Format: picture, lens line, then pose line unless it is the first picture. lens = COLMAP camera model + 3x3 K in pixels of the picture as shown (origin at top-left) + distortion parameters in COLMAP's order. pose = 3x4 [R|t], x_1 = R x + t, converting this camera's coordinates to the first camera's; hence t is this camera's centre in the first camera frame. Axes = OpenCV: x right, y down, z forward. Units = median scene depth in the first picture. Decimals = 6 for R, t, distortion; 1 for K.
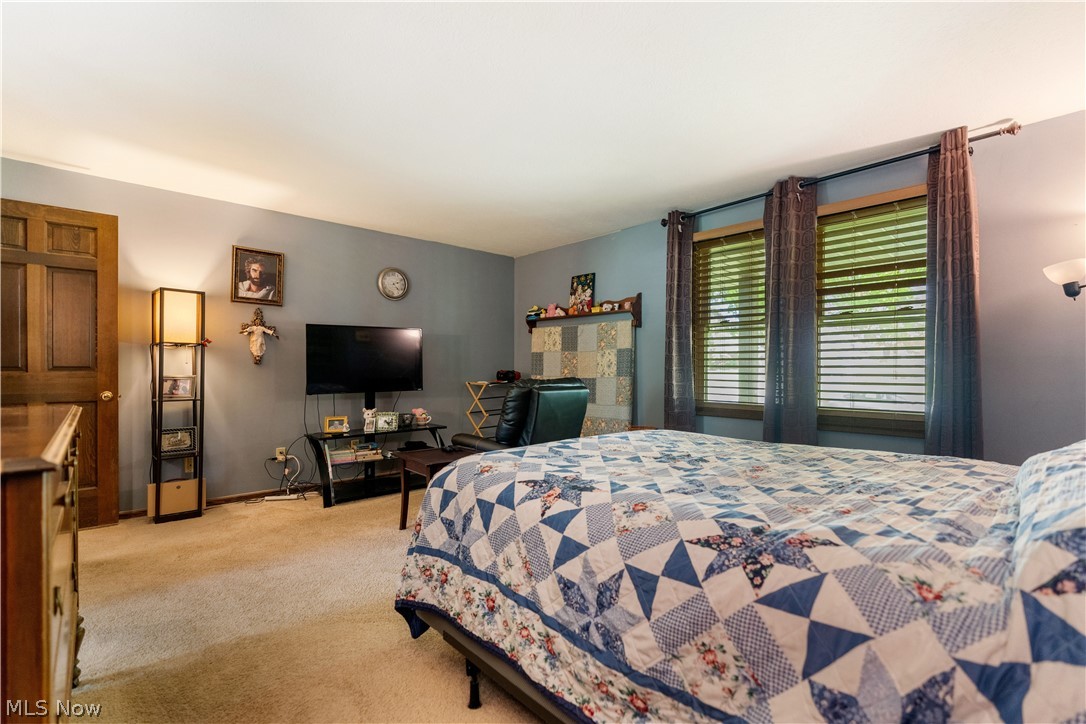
lens RADIAL K [[491.3, 0, 536.6], [0, 491.3, 367.1], [0, 0, 1]] dist [0.002268, 0.000552]
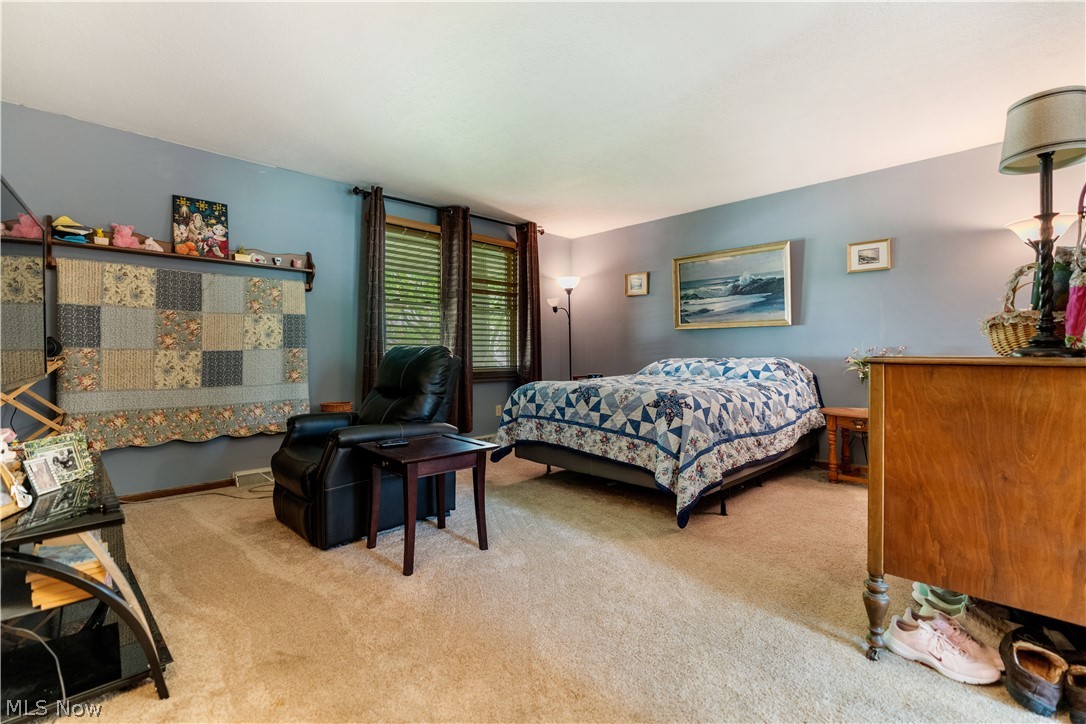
lens RADIAL K [[491.3, 0, 536.6], [0, 491.3, 367.1], [0, 0, 1]] dist [0.002268, 0.000552]
pose [[-0.045219, -0.031279, 0.998487, -0.632948], [-0.000856, 0.999511, 0.031272, 0.023302], [-0.998977, 0.000559, -0.045223, 0.582046]]
